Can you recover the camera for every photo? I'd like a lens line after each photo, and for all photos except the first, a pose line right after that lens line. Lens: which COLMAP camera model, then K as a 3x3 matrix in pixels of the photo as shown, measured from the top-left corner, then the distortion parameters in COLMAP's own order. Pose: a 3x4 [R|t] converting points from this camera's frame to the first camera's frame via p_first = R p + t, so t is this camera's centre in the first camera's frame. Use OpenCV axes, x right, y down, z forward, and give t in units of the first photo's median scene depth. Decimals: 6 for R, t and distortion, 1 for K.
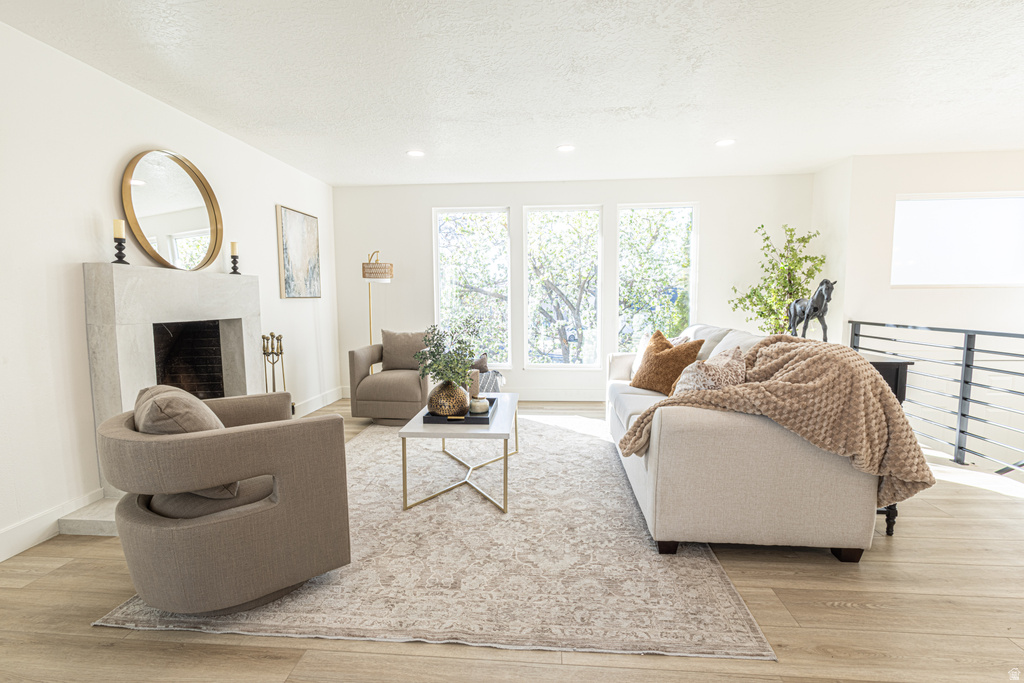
lens RADIAL K [[471.0, 0, 512.6], [0, 471.0, 341.7], [0, 0, 1]] dist [-0.000999, -0.000143]
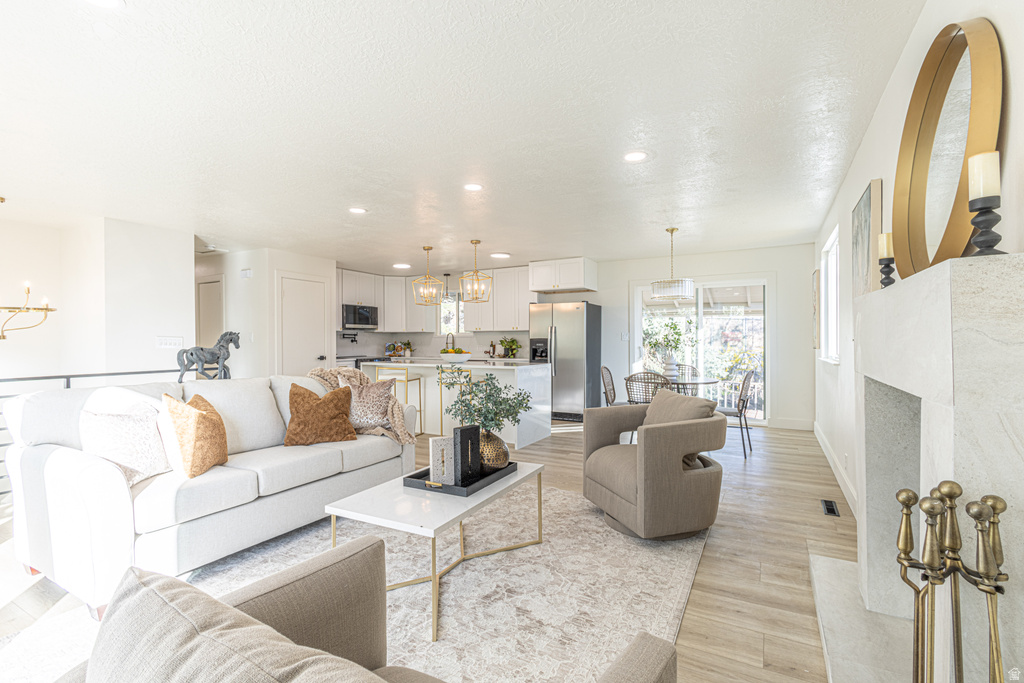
lens RADIAL K [[471.0, 0, 512.3], [0, 471.0, 341.8], [0, 0, 1]] dist [-0.000999, -0.000143]
pose [[-0.915212, 0.014353, 0.402717, -0.339301], [0.053828, 0.994764, 0.086875, -0.103910], [-0.399362, 0.101187, -0.911192, 1.091737]]
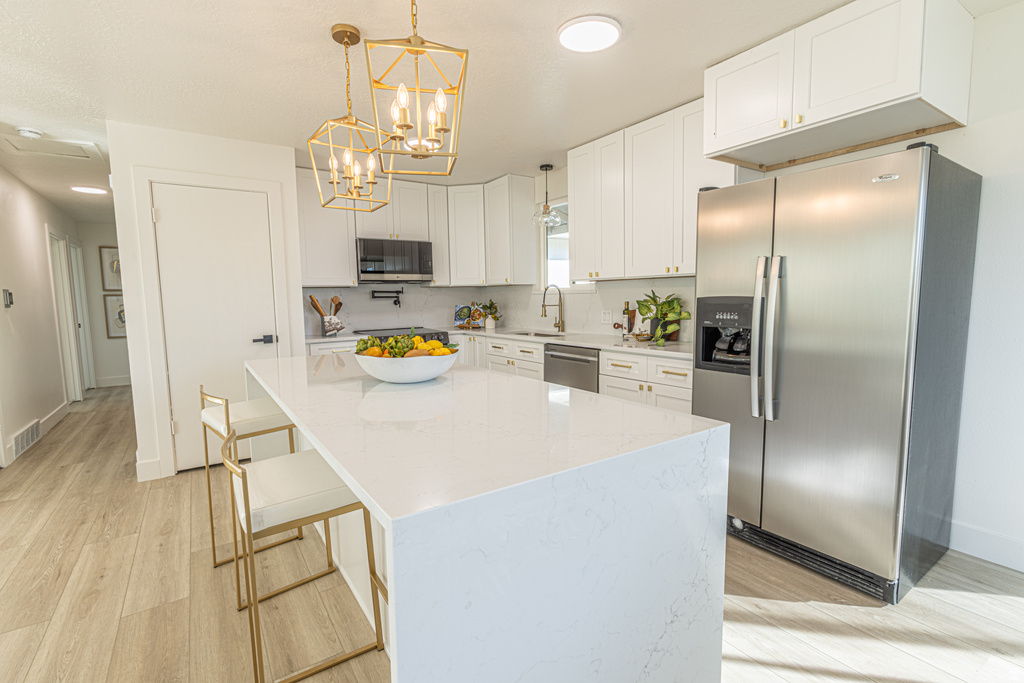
lens RADIAL K [[471.0, 0, 516.4], [0, 471.0, 342.4], [0, 0, 1]] dist [-0.000999, -0.000143]
pose [[-0.631125, -0.054233, 0.773783, -0.049975], [0.099608, 0.983627, 0.150185, -0.026359], [-0.769259, 0.171860, -0.615390, 0.142214]]
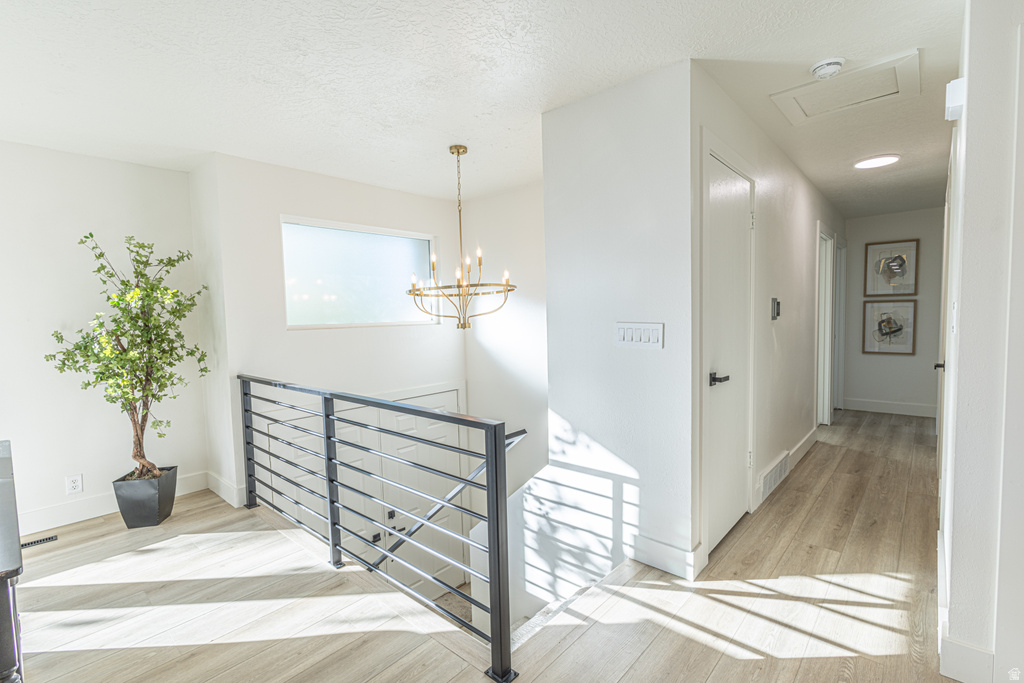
lens RADIAL K [[471.0, 0, 512.6], [0, 471.0, 343.0], [0, 0, 1]] dist [-0.000999, -0.000143]
pose [[0.600090, -0.049524, 0.798398, 0.370077], [0.093680, 0.995565, -0.008657, -0.047234], [-0.794428, 0.079989, 0.602068, 0.201954]]
